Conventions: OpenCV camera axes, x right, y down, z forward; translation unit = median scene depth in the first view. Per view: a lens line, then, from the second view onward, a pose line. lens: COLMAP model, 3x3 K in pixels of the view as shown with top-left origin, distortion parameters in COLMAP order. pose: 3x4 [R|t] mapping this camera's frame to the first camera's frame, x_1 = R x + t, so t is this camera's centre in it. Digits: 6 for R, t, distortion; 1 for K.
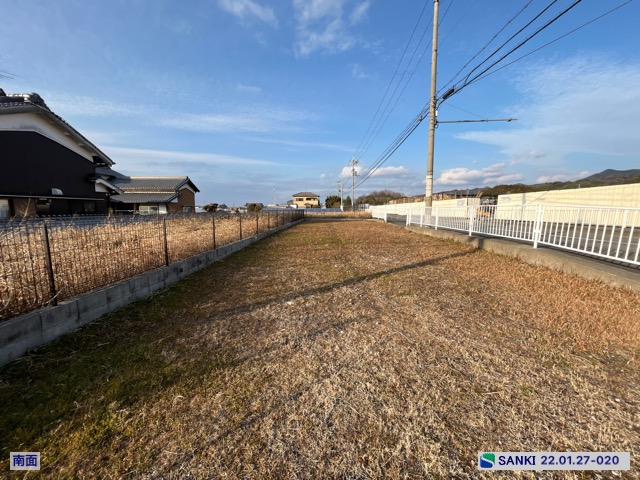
lens RADIAL K [[256.8, 0, 318.8], [0, 256.8, 251.4], [0, 0, 1]] dist [0.000875, -0.002469]
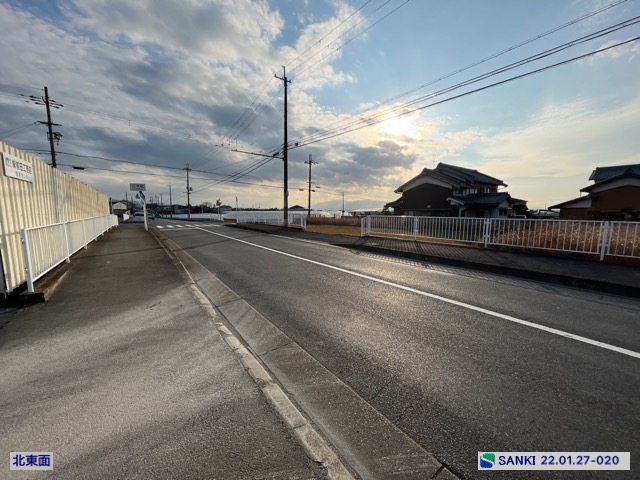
lens RADIAL K [[256.8, 0, 318.8], [0, 256.8, 251.4], [0, 0, 1]] dist [0.000875, -0.002469]
pose [[-0.795465, 0.090527, -0.599200, 0.577689], [-0.100447, 0.955405, 0.277690, -0.192804], [0.597617, 0.281080, -0.750898, 1.112360]]
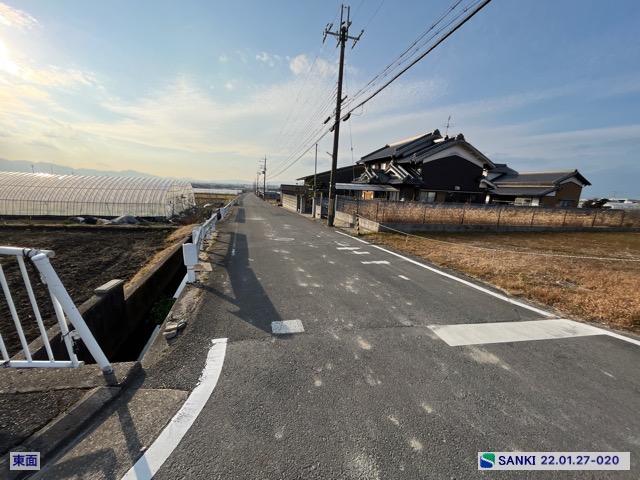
lens RADIAL K [[257.5, 0, 318.4], [0, 257.5, 242.5], [0, 0, 1]] dist [-0.003574, -0.000298]
pose [[0.236641, 0.207086, -0.949272, 0.242074], [-0.201393, 0.966257, 0.160587, 0.016399], [0.950496, 0.153175, 0.270361, -0.153990]]
